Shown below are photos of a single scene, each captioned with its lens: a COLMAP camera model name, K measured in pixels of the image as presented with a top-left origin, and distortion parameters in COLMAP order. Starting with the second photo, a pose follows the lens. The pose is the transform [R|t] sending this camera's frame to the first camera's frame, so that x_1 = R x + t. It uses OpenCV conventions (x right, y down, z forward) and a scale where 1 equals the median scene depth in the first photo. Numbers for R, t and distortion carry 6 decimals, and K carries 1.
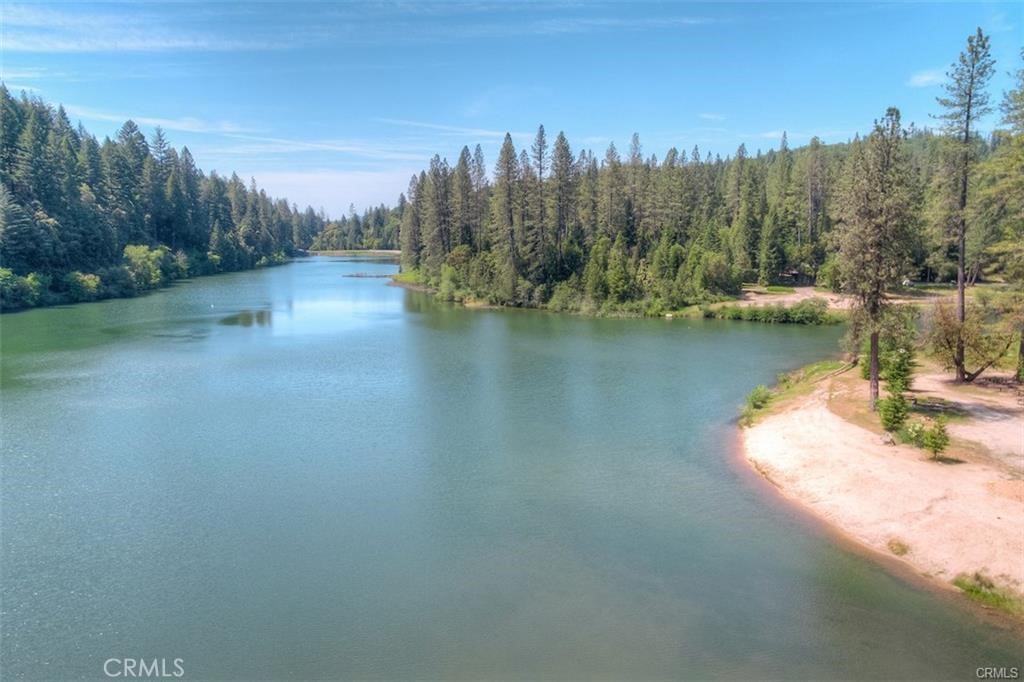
lens RADIAL K [[730.3, 0, 490.9], [0, 730.3, 349.7], [0, 0, 1]] dist [0.051480, 0.020319]
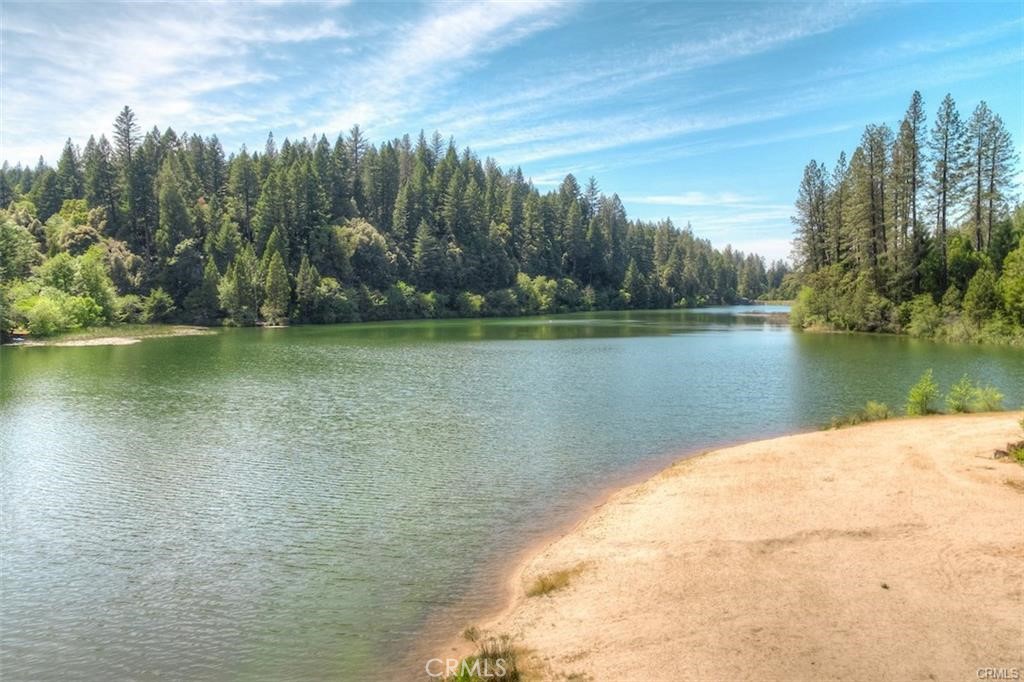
lens RADIAL K [[730.3, 0, 520.2], [0, 730.3, 336.7], [0, 0, 1]] dist [0.051480, 0.020319]
pose [[0.799267, 0.041616, -0.599534, 0.176562], [-0.108442, 0.991211, -0.075766, 0.037552], [0.591111, 0.125572, 0.796755, 0.149216]]
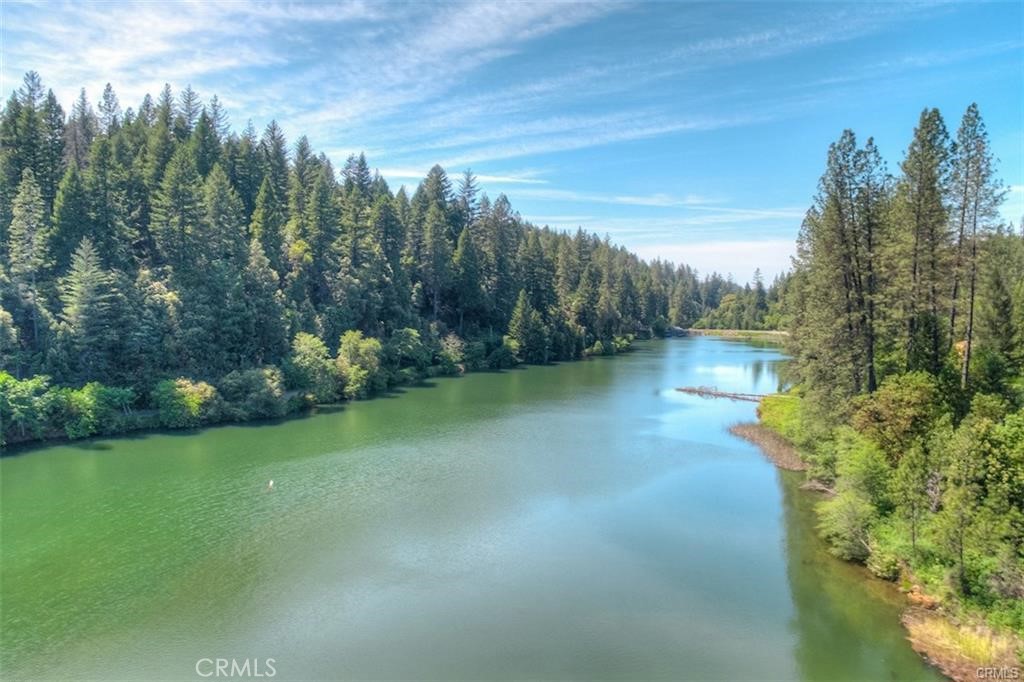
lens RADIAL K [[707.2, 0, 517.0], [0, 707.2, 326.1], [0, 0, 1]] dist [-0.040142, 0.048537]
pose [[0.846068, 0.036704, -0.531810, -0.020821], [-0.099969, 0.990852, -0.090656, -0.116231], [0.523618, 0.129865, 0.841997, 0.622067]]
